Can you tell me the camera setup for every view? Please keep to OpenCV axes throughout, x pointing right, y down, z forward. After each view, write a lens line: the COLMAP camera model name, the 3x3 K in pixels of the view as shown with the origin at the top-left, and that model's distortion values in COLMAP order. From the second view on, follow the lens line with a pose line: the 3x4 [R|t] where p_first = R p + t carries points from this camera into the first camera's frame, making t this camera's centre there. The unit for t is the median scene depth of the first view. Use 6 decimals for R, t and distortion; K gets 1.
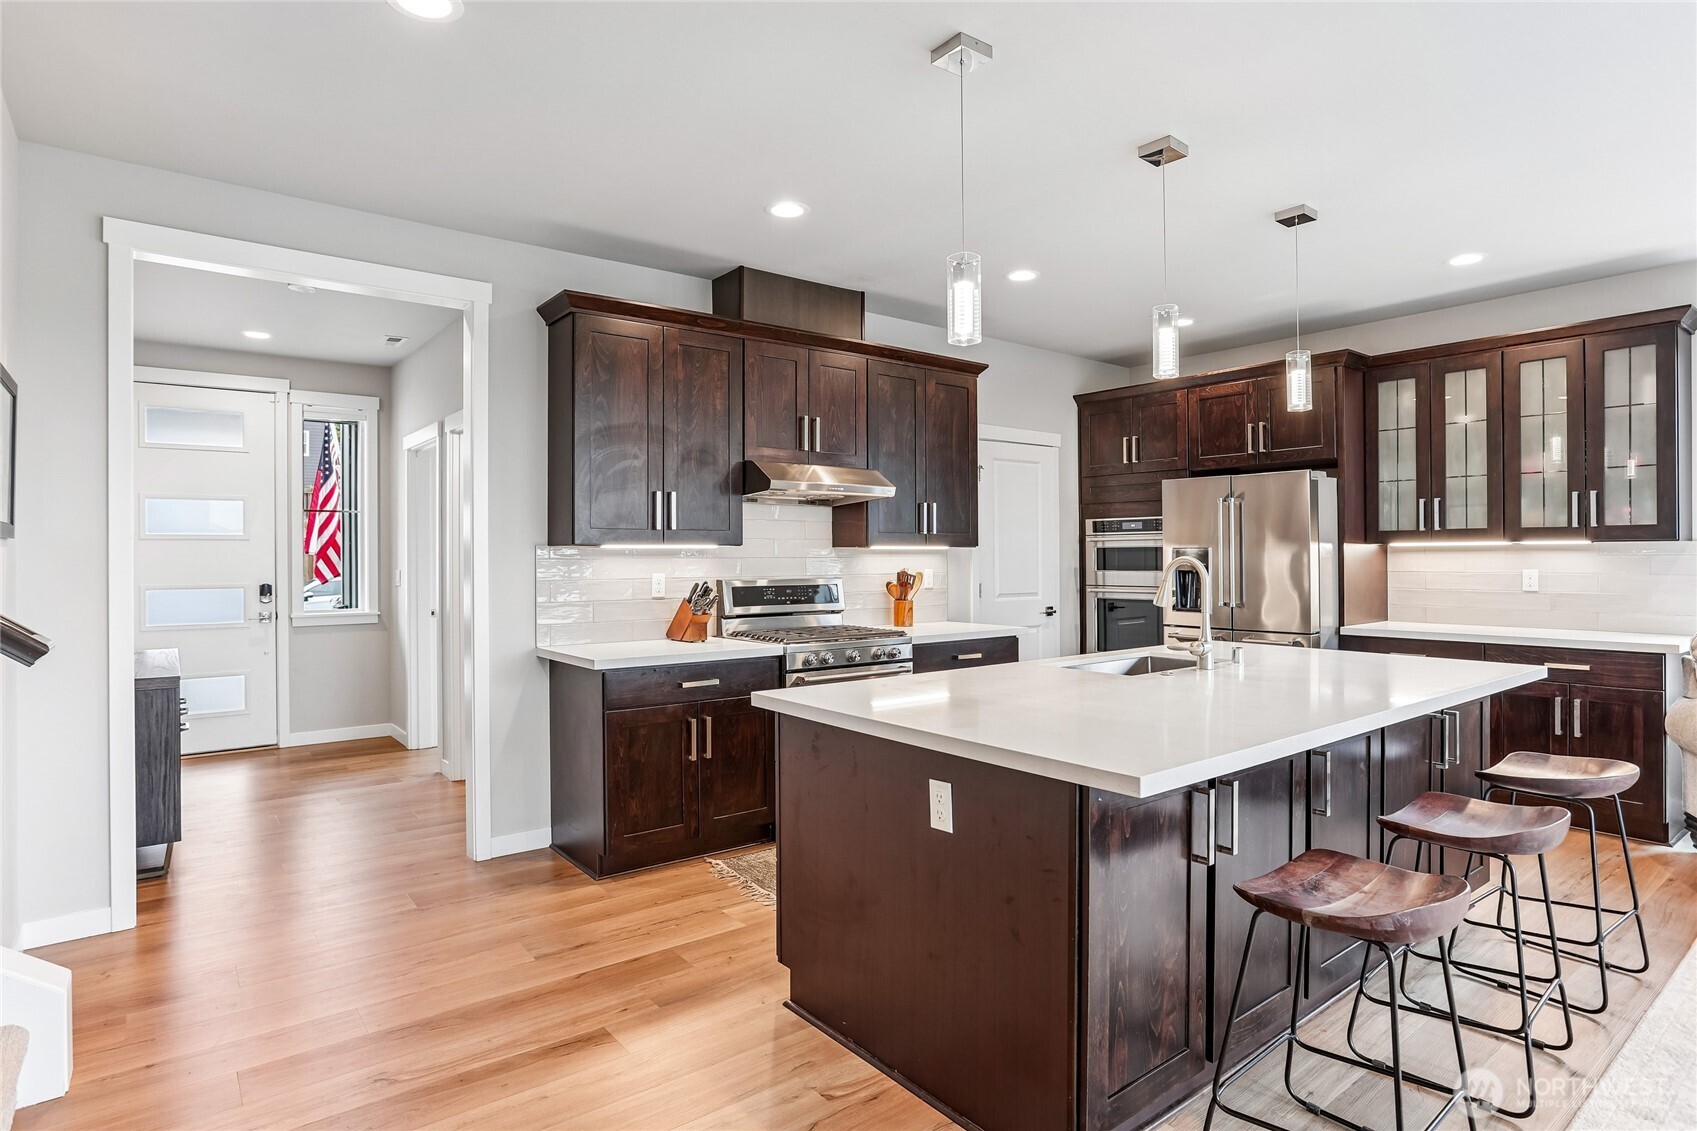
lens RADIAL K [[919.1, 0, 845.3], [0, 919.1, 563.9], [0, 0, 1]] dist [-0.024431, -0.000683]
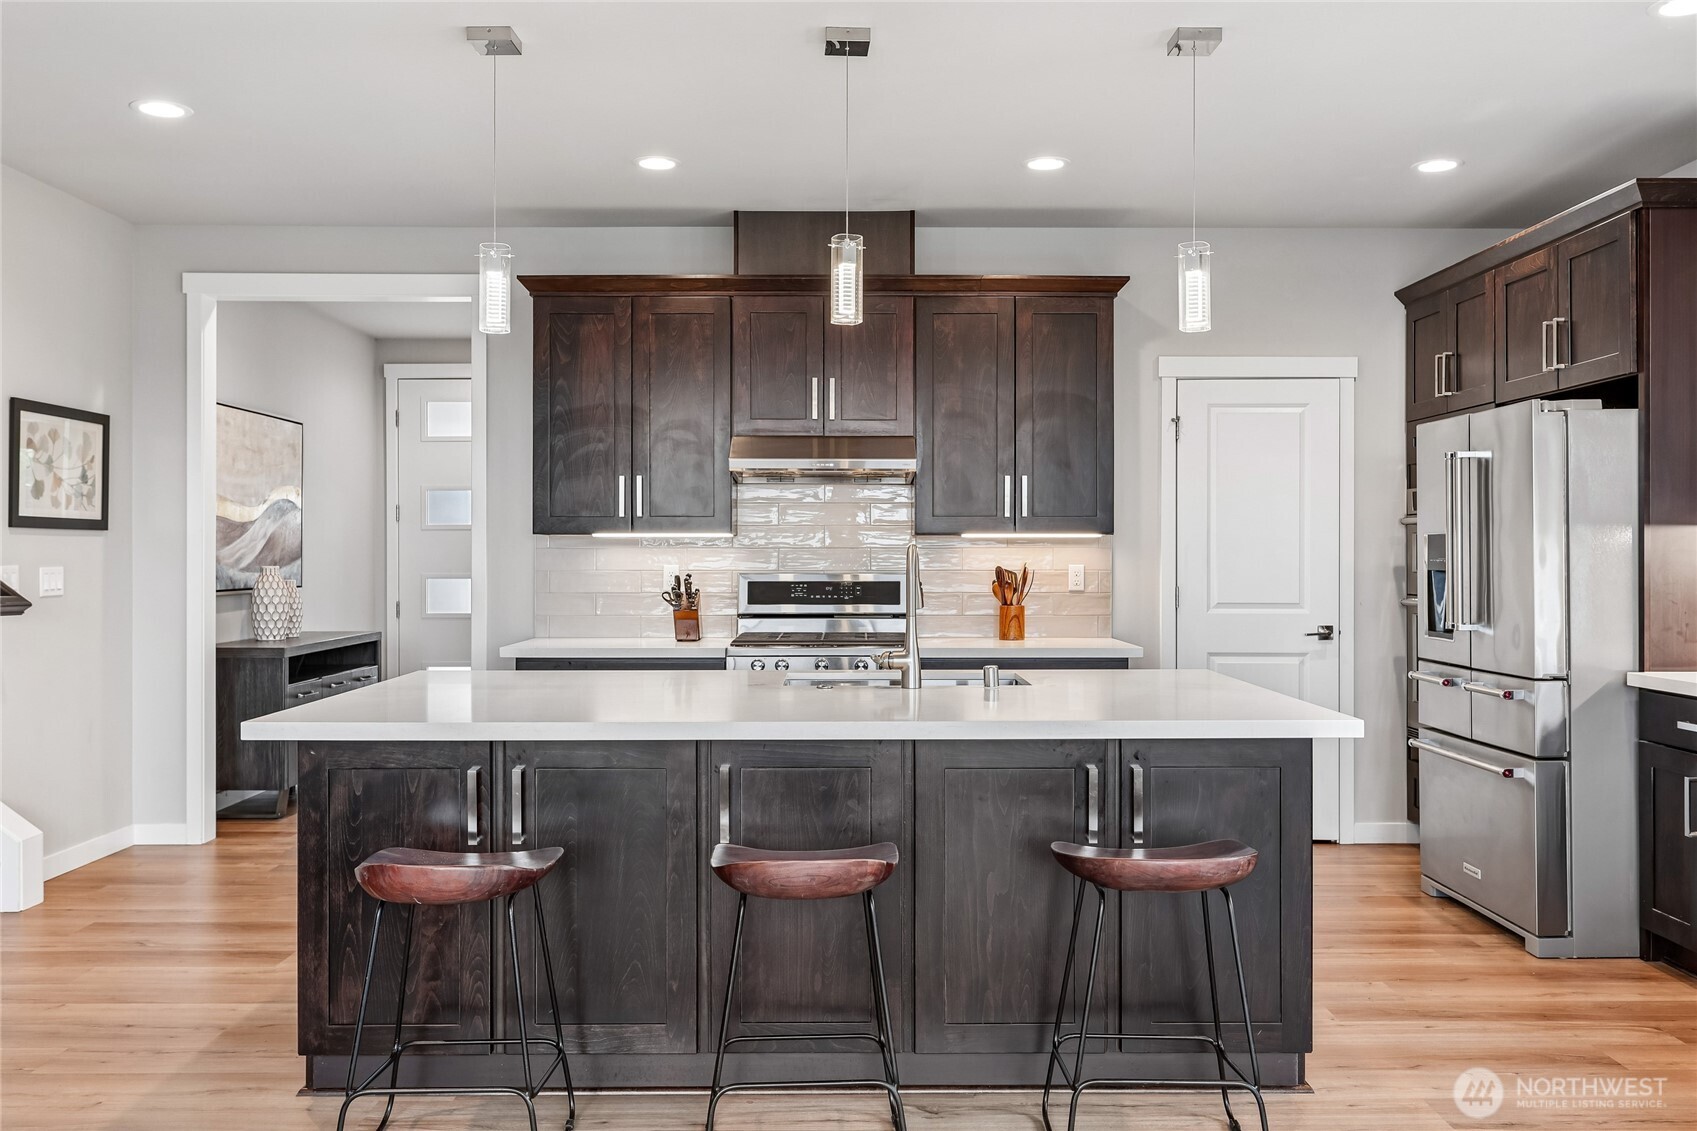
lens RADIAL K [[1420.5, 0, 849.0], [0, 1420.5, 563.5], [0, 0, 1]] dist [-0.016917, -0.002719]
pose [[0.795596, 0.010284, -0.605740, 0.733015], [-0.008335, 0.999947, 0.006030, -0.000579], [0.605770, 0.000251, 0.795640, -0.004411]]
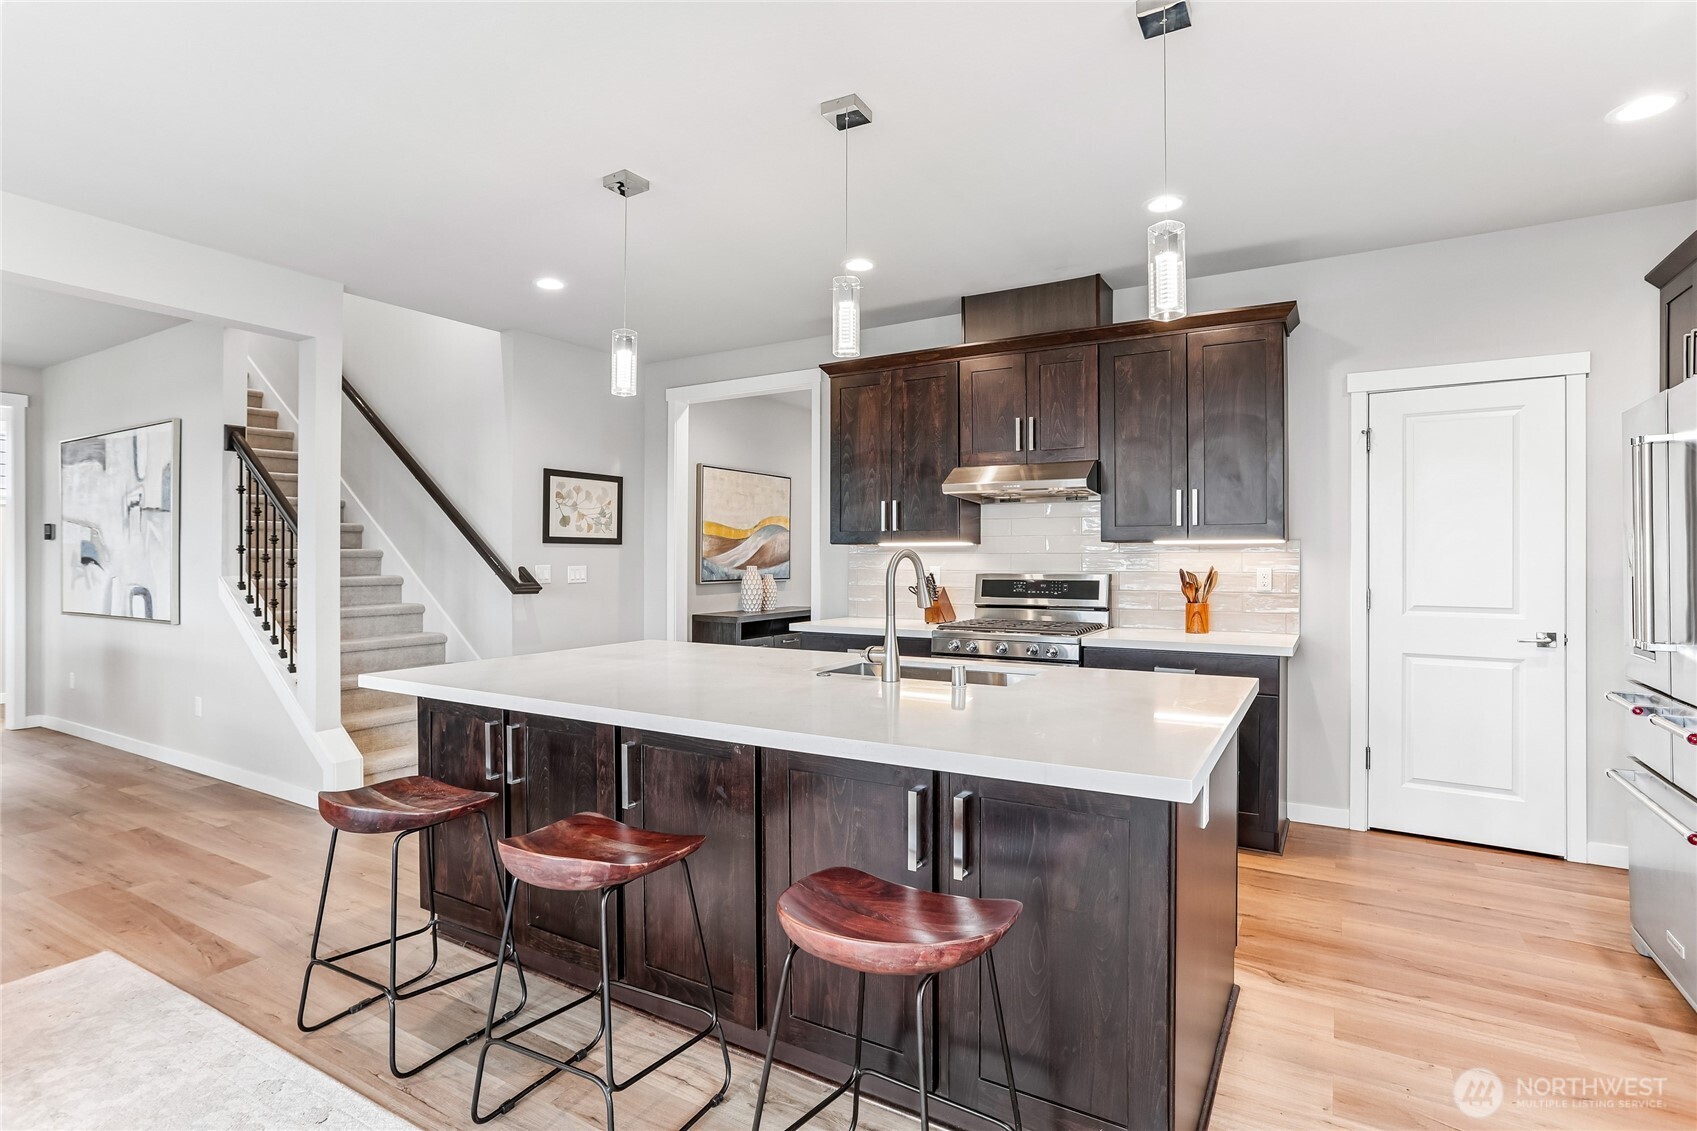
lens RADIAL K [[848.5, 0, 837.4], [0, 848.5, 556.9], [0, 0, 1]] dist [-0.042205, 0.019723]
pose [[0.361610, 0.004650, -0.932318, 0.753212], [-0.006774, 0.999974, 0.002360, -0.003586], [0.932305, 0.005462, 0.361632, 0.441572]]
